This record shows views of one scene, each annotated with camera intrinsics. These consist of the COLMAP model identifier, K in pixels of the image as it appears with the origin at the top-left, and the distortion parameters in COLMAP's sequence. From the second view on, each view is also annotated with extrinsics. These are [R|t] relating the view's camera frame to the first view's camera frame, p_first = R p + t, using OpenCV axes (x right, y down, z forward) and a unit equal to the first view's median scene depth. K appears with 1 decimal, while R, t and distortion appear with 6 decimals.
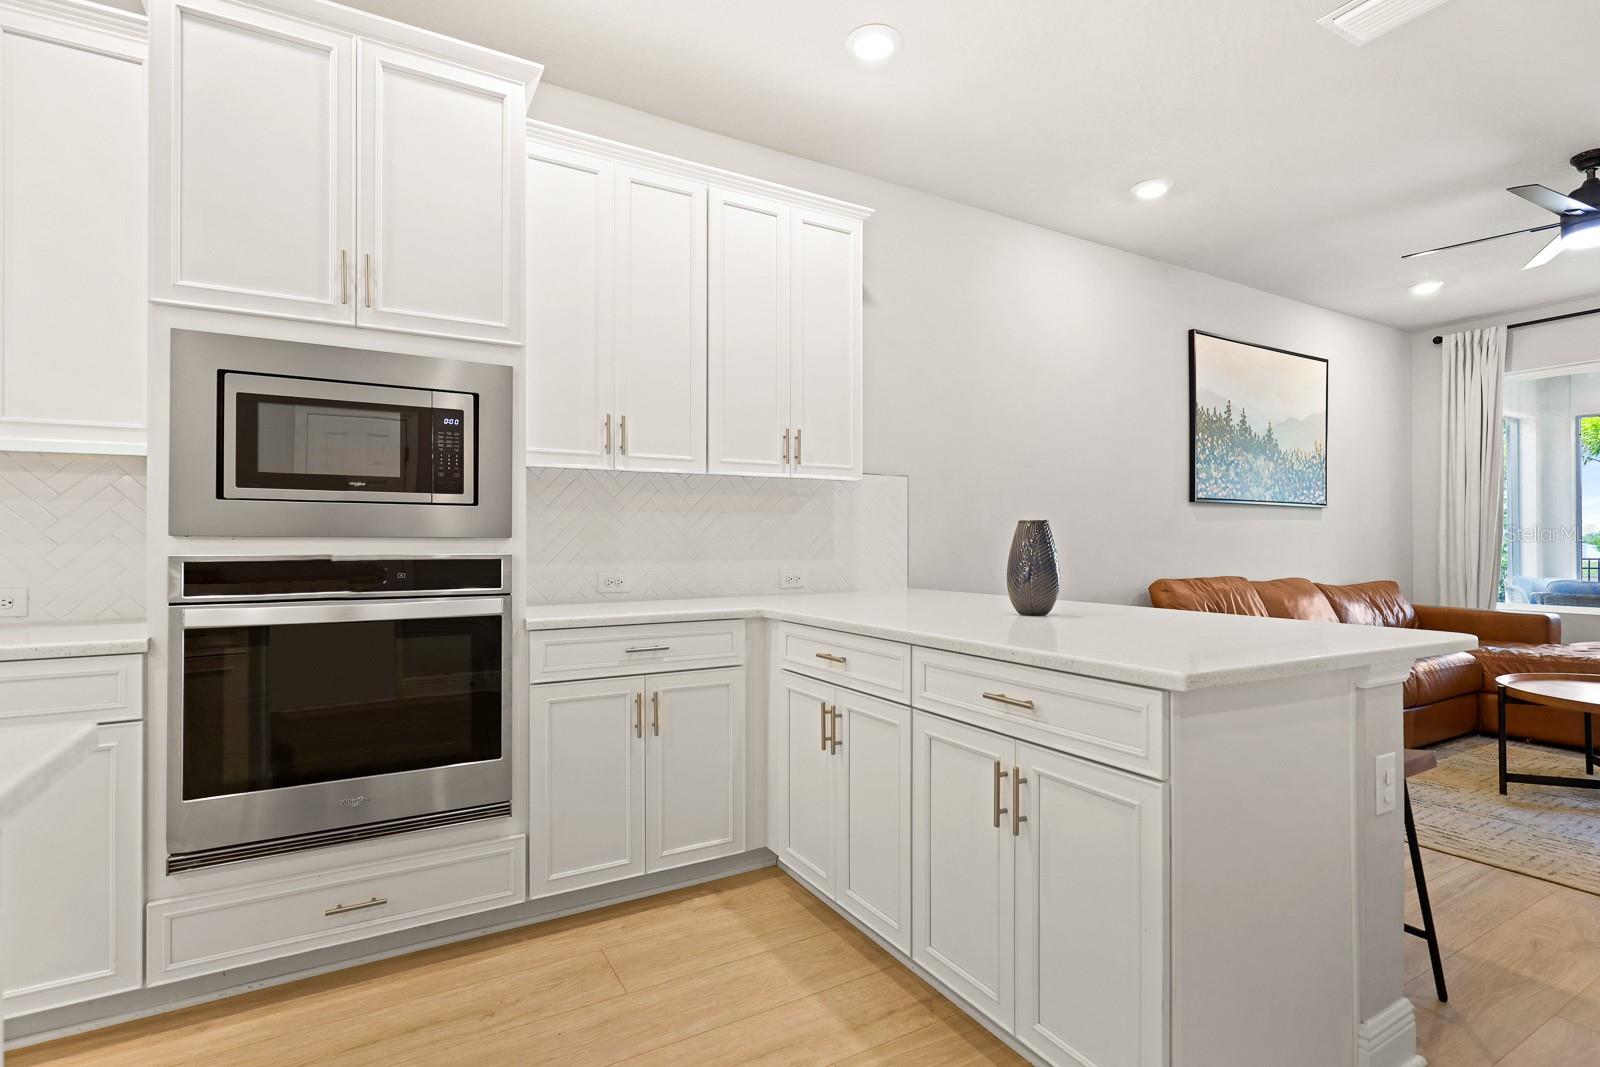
lens RADIAL K [[766.9, 0, 808.4], [0, 766.9, 540.6], [0, 0, 1]] dist [-0.002111, -0.000130]
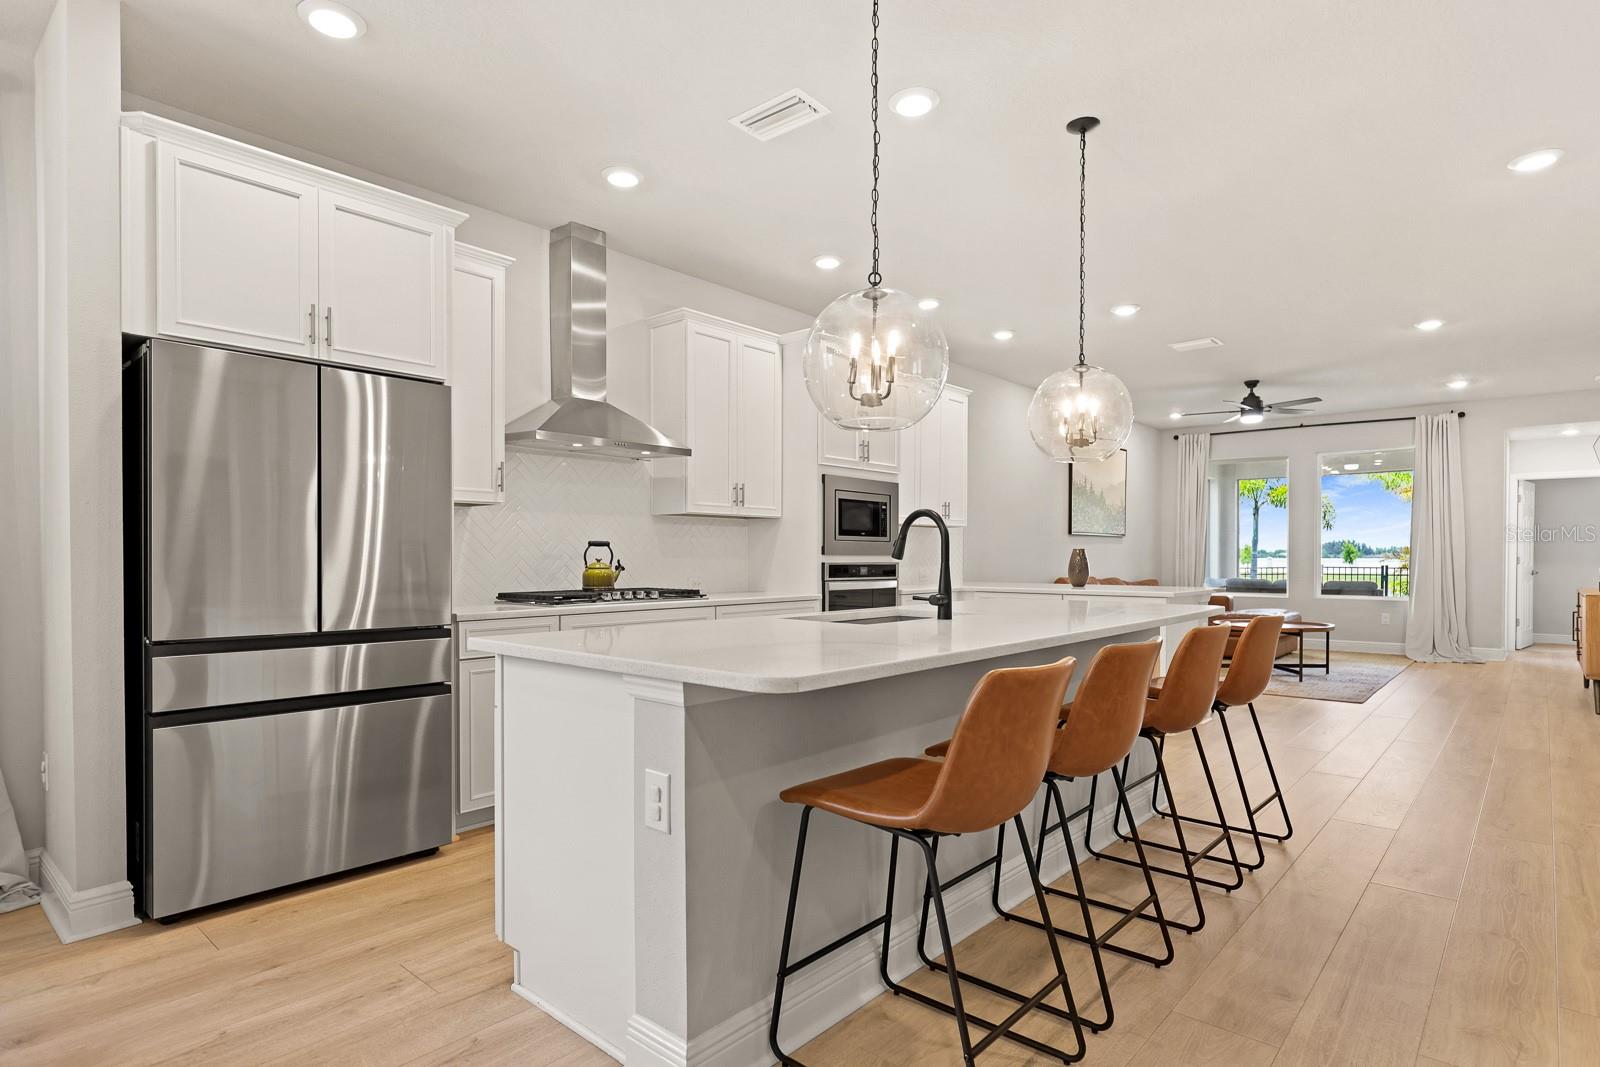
lens RADIAL K [[834.6, 0, 813.8], [0, 834.6, 564.7], [0, 0, 1]] dist [0.000266, 0.000525]
pose [[0.946729, -0.004223, 0.322004, -0.658430], [0.000952, 0.999946, 0.010314, -0.000872], [-0.322030, -0.009458, 0.946682, -0.608997]]
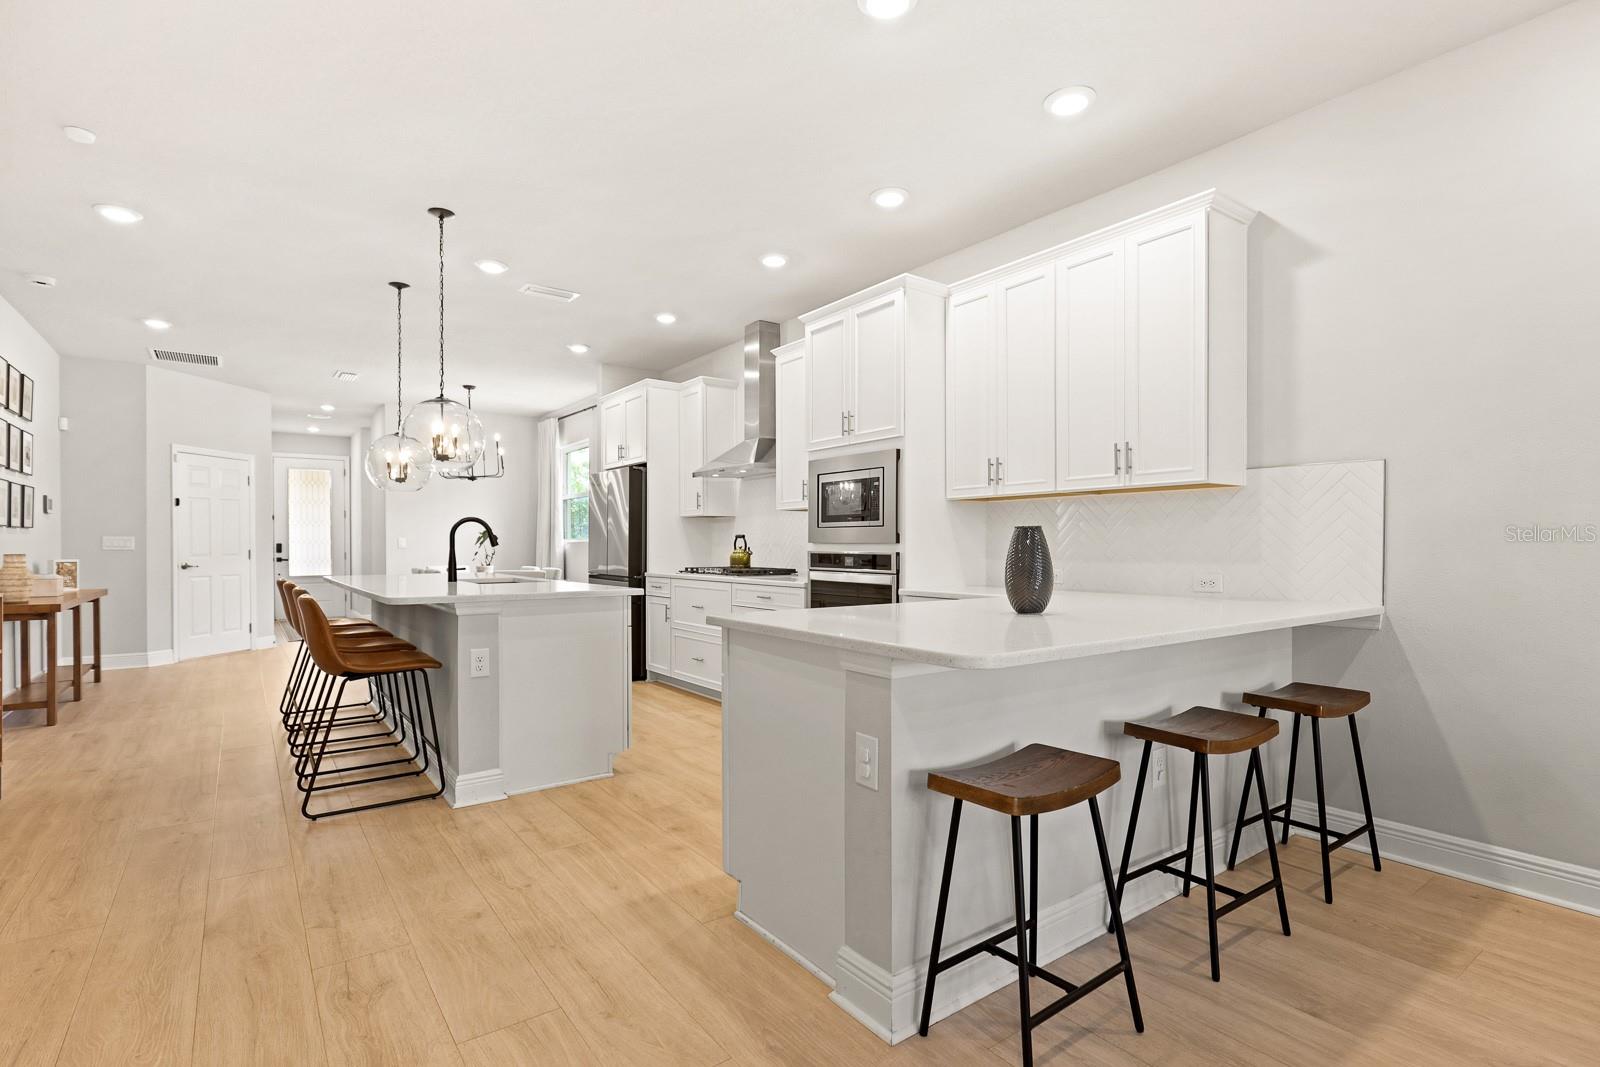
lens RADIAL K [[763.3, 0, 798.1], [0, 763.3, 540.7], [0, 0, 1]] dist [0.000054, -0.000167]
pose [[0.104306, -0.007753, -0.994515, 0.608559], [0.001883, 0.999969, -0.007598, 0.001600], [0.994543, -0.001081, 0.104318, 0.256910]]
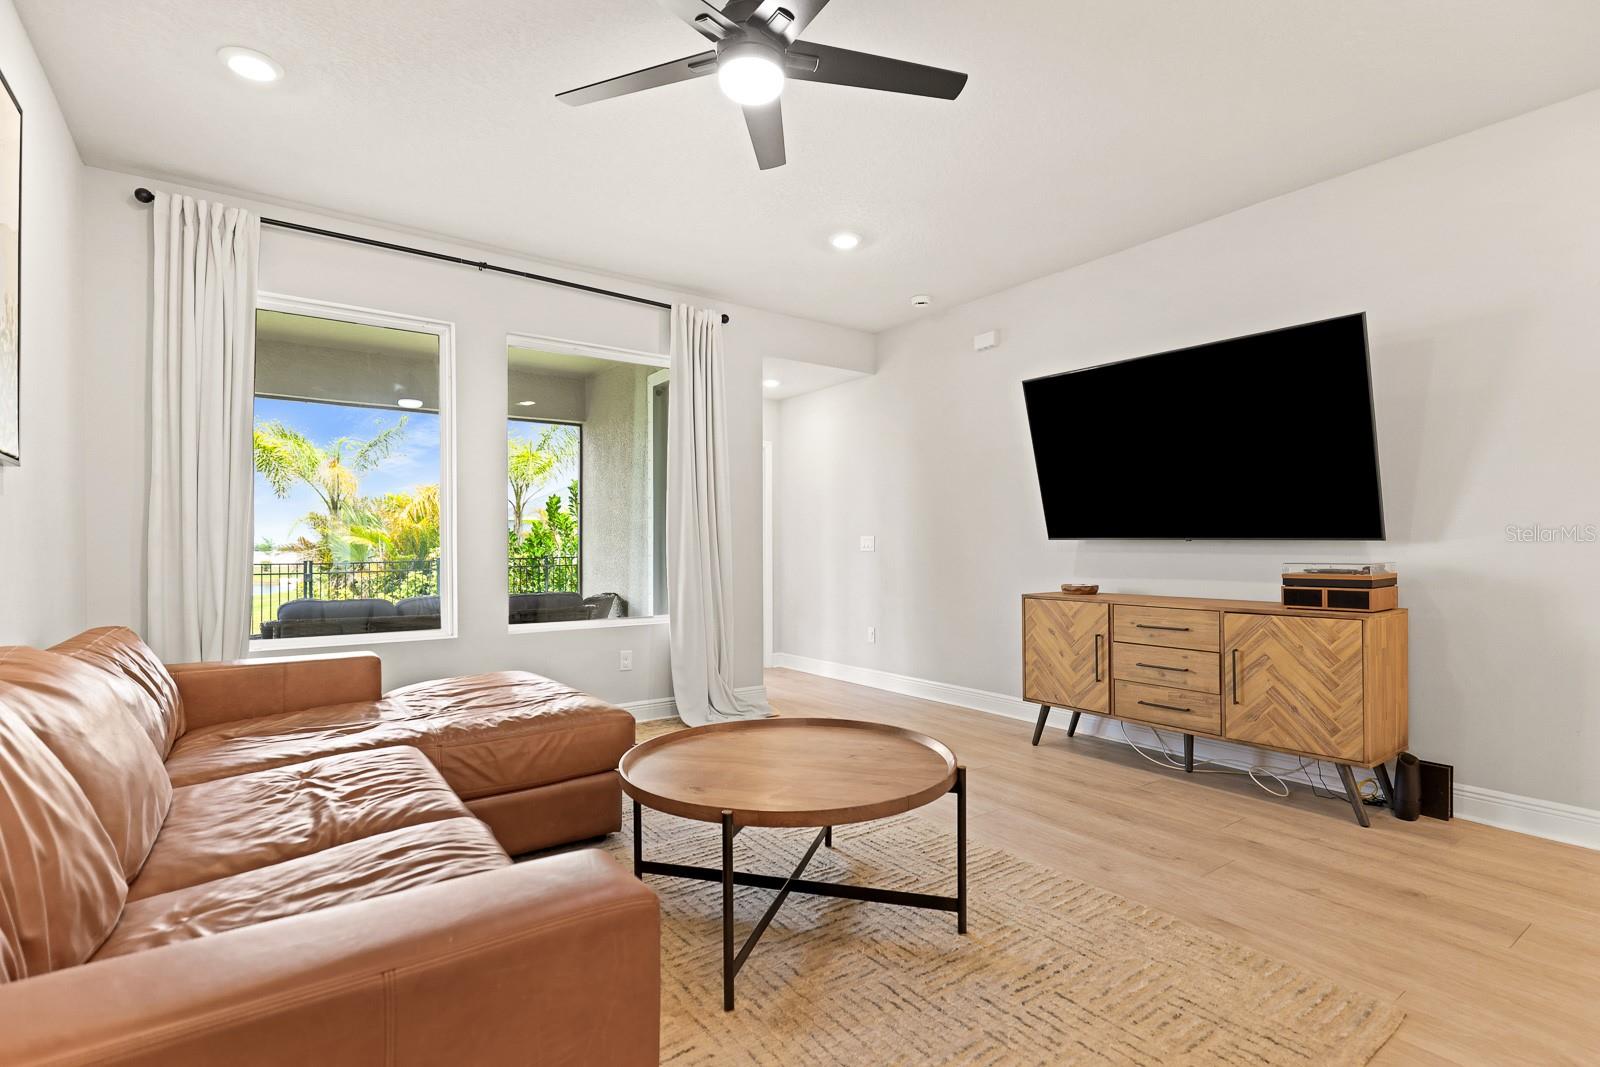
lens RADIAL K [[766.9, 0, 808.4], [0, 766.9, 540.6], [0, 0, 1]] dist [-0.002111, -0.000130]
pose [[-0.098153, 0.009944, 0.995122, 0.251900], [0.001278, 0.999951, -0.009866, 0.004251], [-0.995171, 0.000303, -0.098161, 0.694723]]
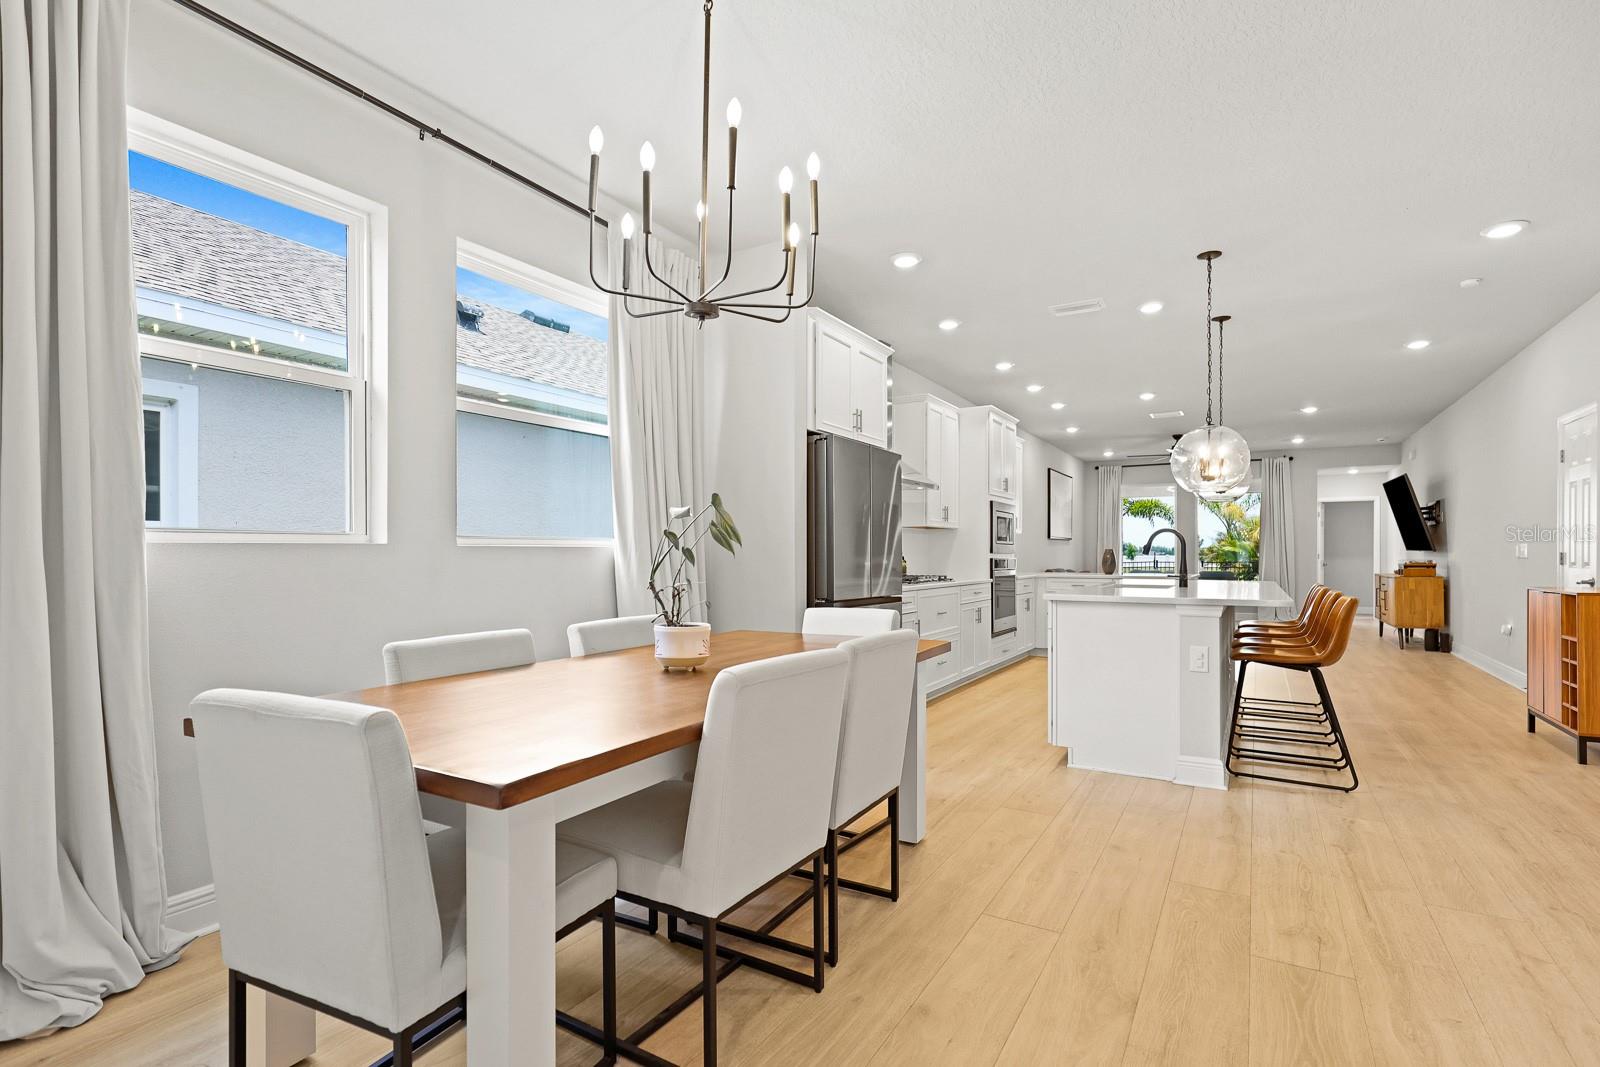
lens RADIAL K [[753.7, 0, 806.0], [0, 753.7, 551.5], [0, 0, 1]] dist [-0.000465, 0.000239]
pose [[0.874788, -0.000786, 0.484506, -1.322776], [0.002997, 0.999988, -0.003789, -0.001243], [-0.484497, 0.004766, 0.874780, -0.718564]]
